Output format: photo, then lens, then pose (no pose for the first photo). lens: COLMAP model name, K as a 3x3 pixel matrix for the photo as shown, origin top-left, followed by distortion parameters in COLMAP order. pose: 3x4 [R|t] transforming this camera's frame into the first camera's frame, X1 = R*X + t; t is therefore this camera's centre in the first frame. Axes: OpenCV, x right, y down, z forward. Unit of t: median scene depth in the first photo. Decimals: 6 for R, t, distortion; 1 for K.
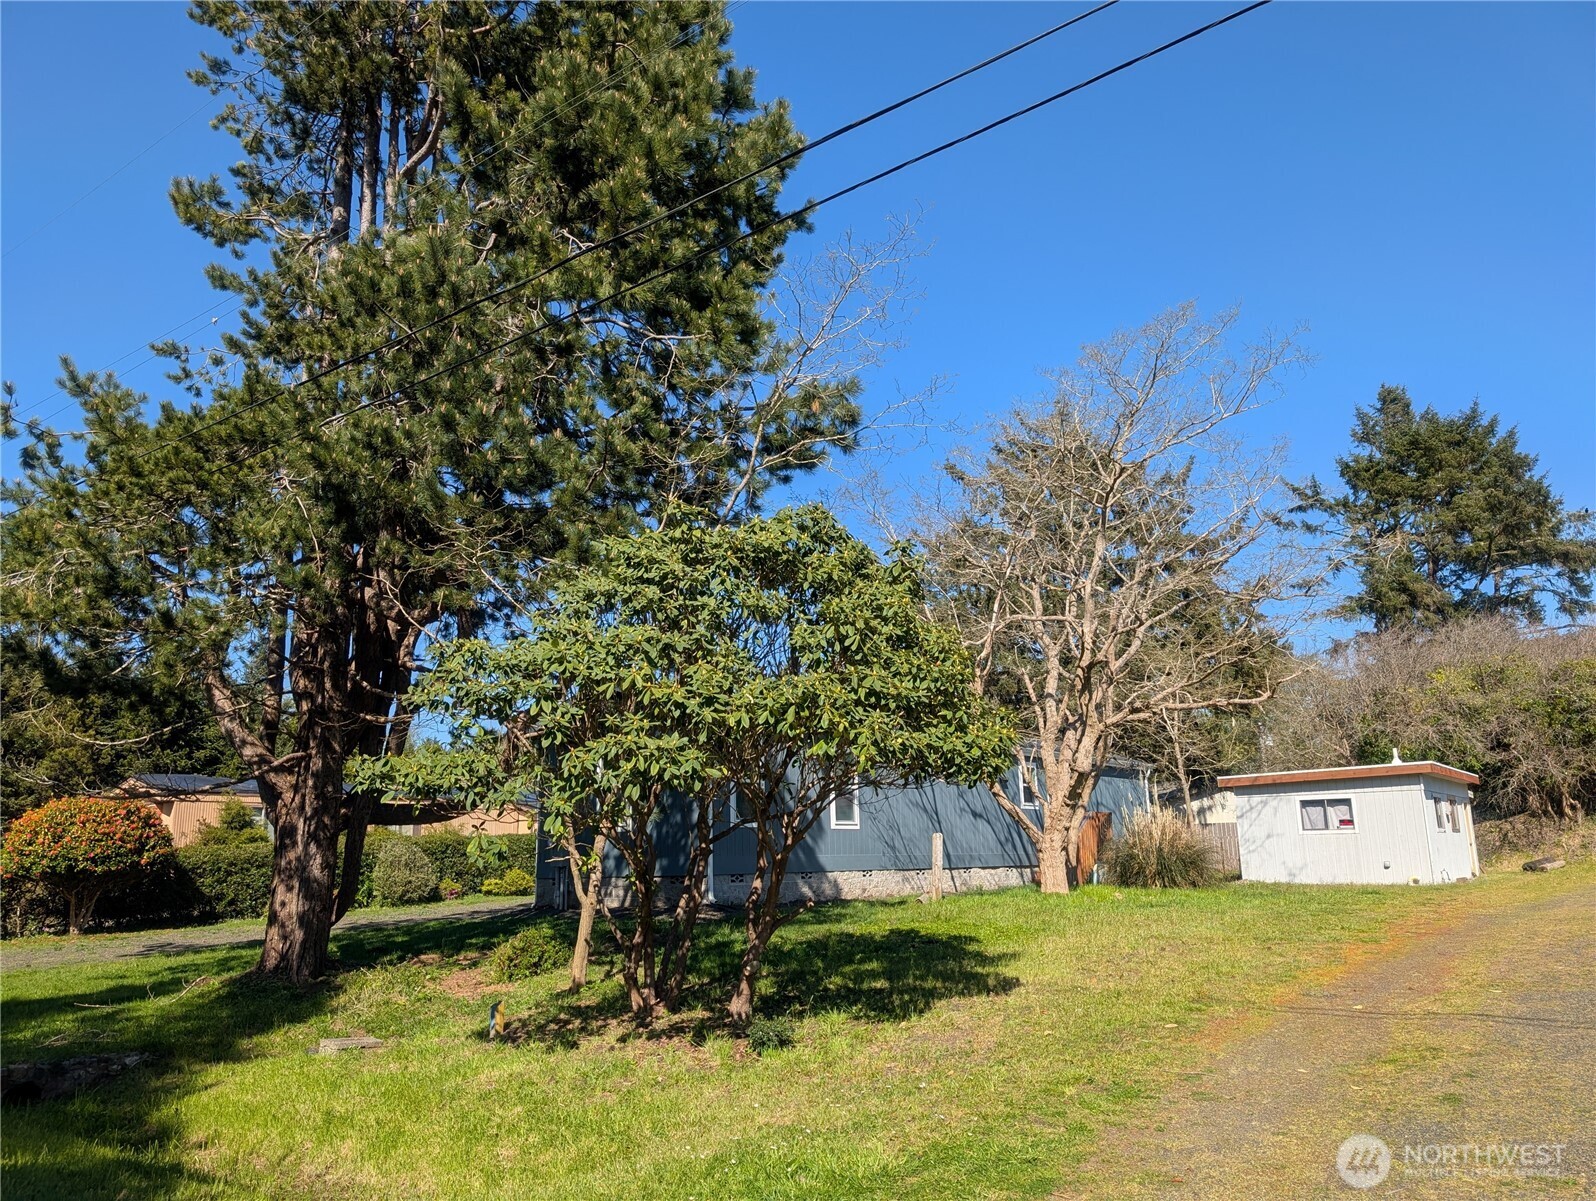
lens RADIAL K [[1209.3, 0, 798.5], [0, 1209.3, 528.7], [0, 0, 1]] dist [-0.036542, 0.048488]
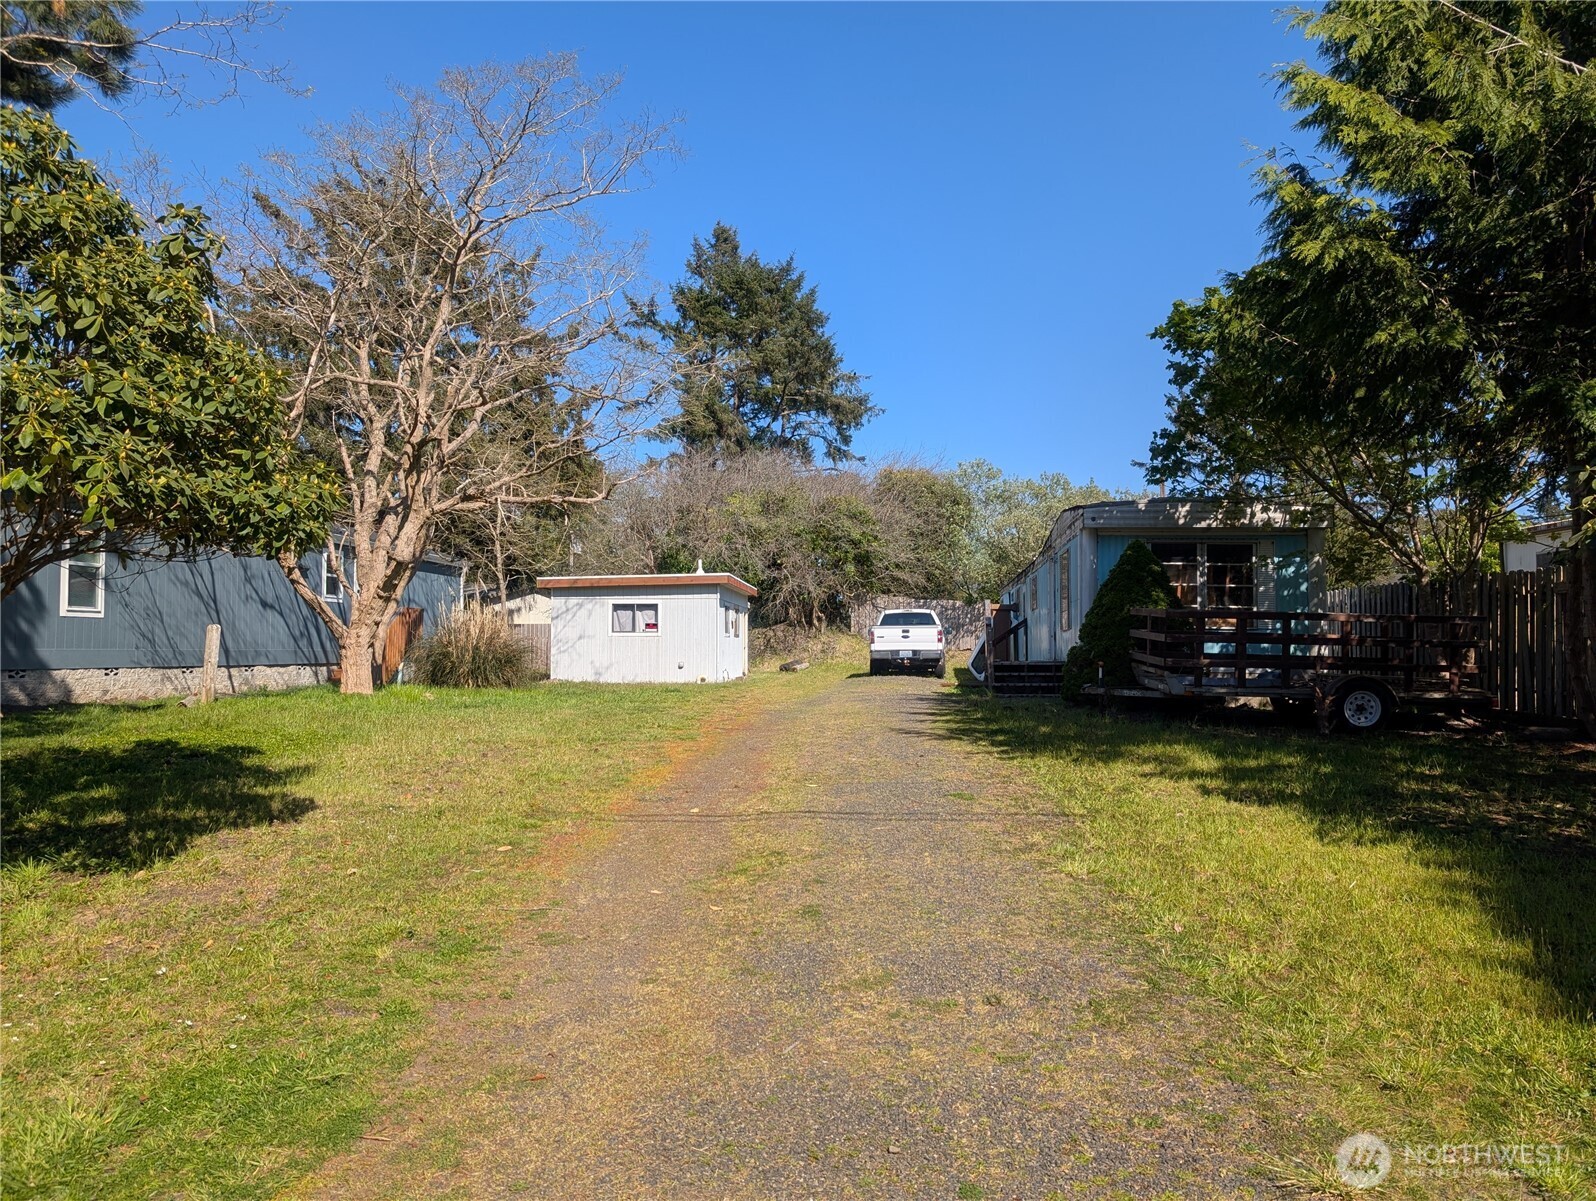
lens RADIAL K [[1187.0, 0, 793.6], [0, 1187.0, 574.4], [0, 0, 1]] dist [0.026332, -0.000974]
pose [[0.845260, 0.046827, 0.532300, 0.014403], [-0.150324, 0.976761, 0.152778, 0.035623], [-0.512776, -0.209155, 0.832656, 0.126896]]
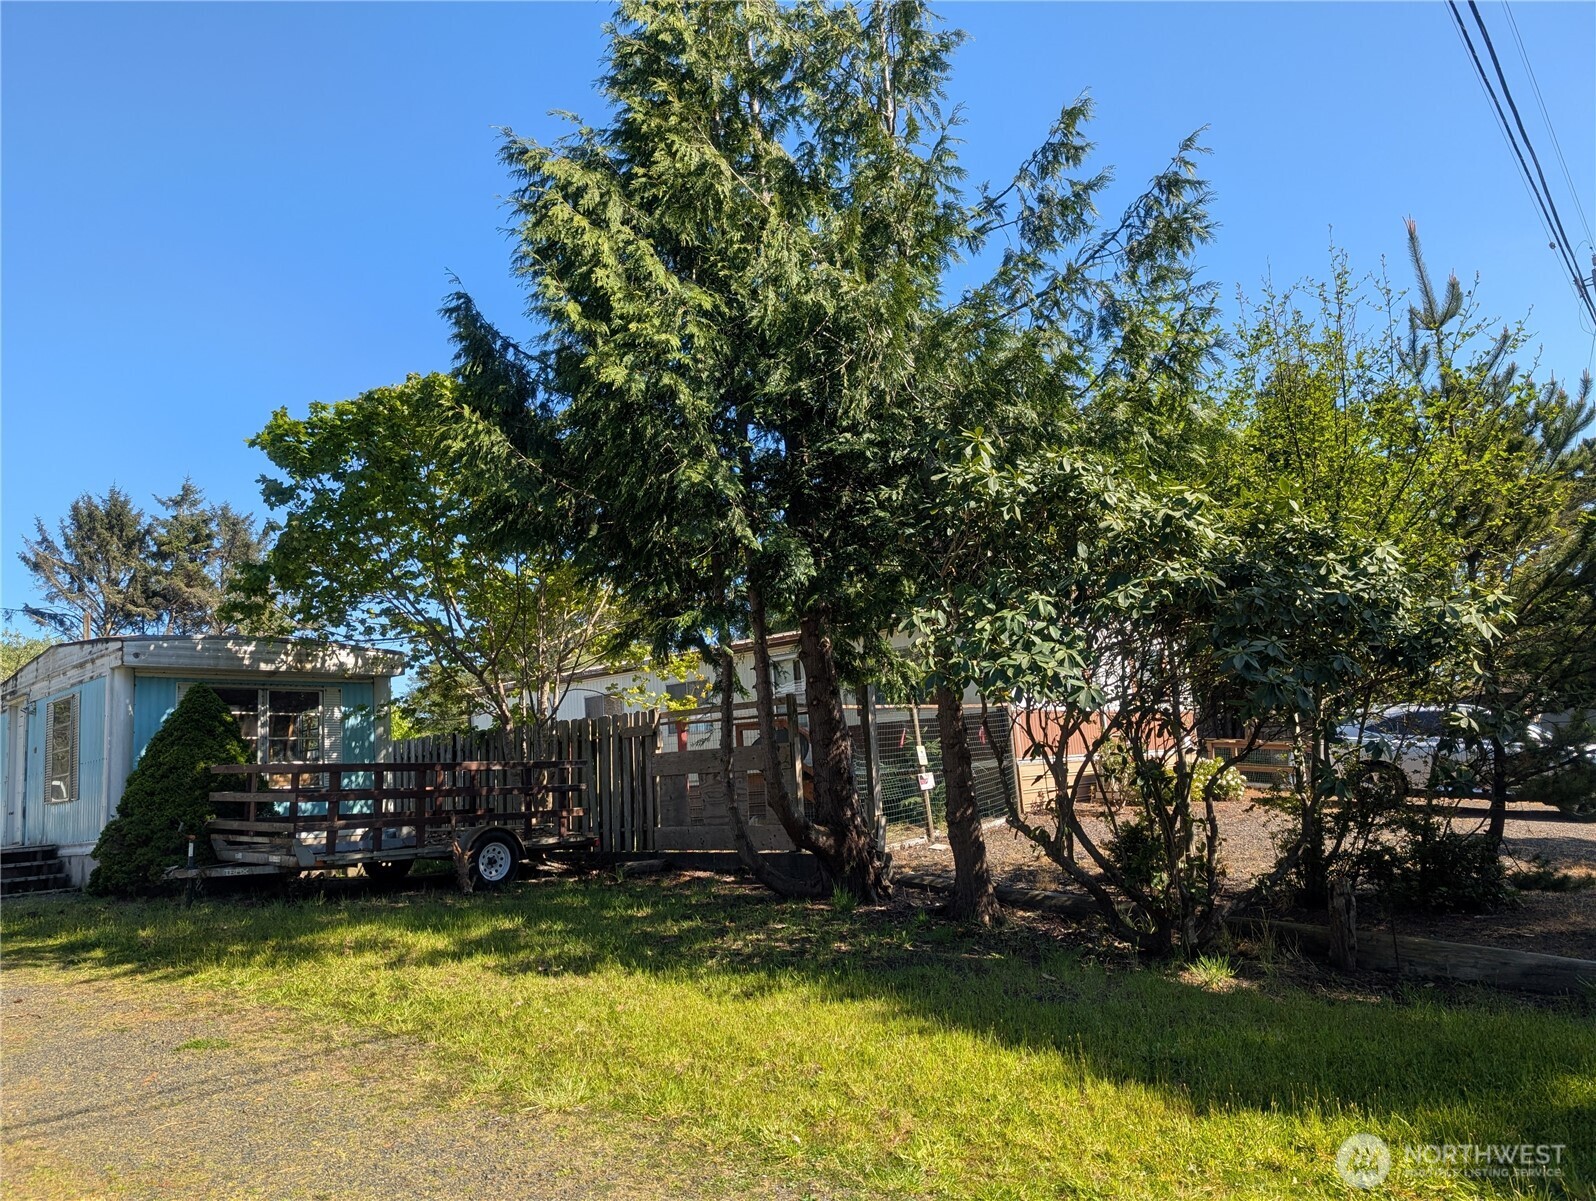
lens RADIAL K [[1187.0, 0, 793.6], [0, 1187.0, 574.4], [0, 0, 1]] dist [0.026332, -0.000974]
pose [[0.087824, 0.175614, 0.980534, 0.006859], [-0.201154, 0.967185, -0.155207, 0.076610], [-0.975615, -0.183608, 0.120267, 0.281682]]
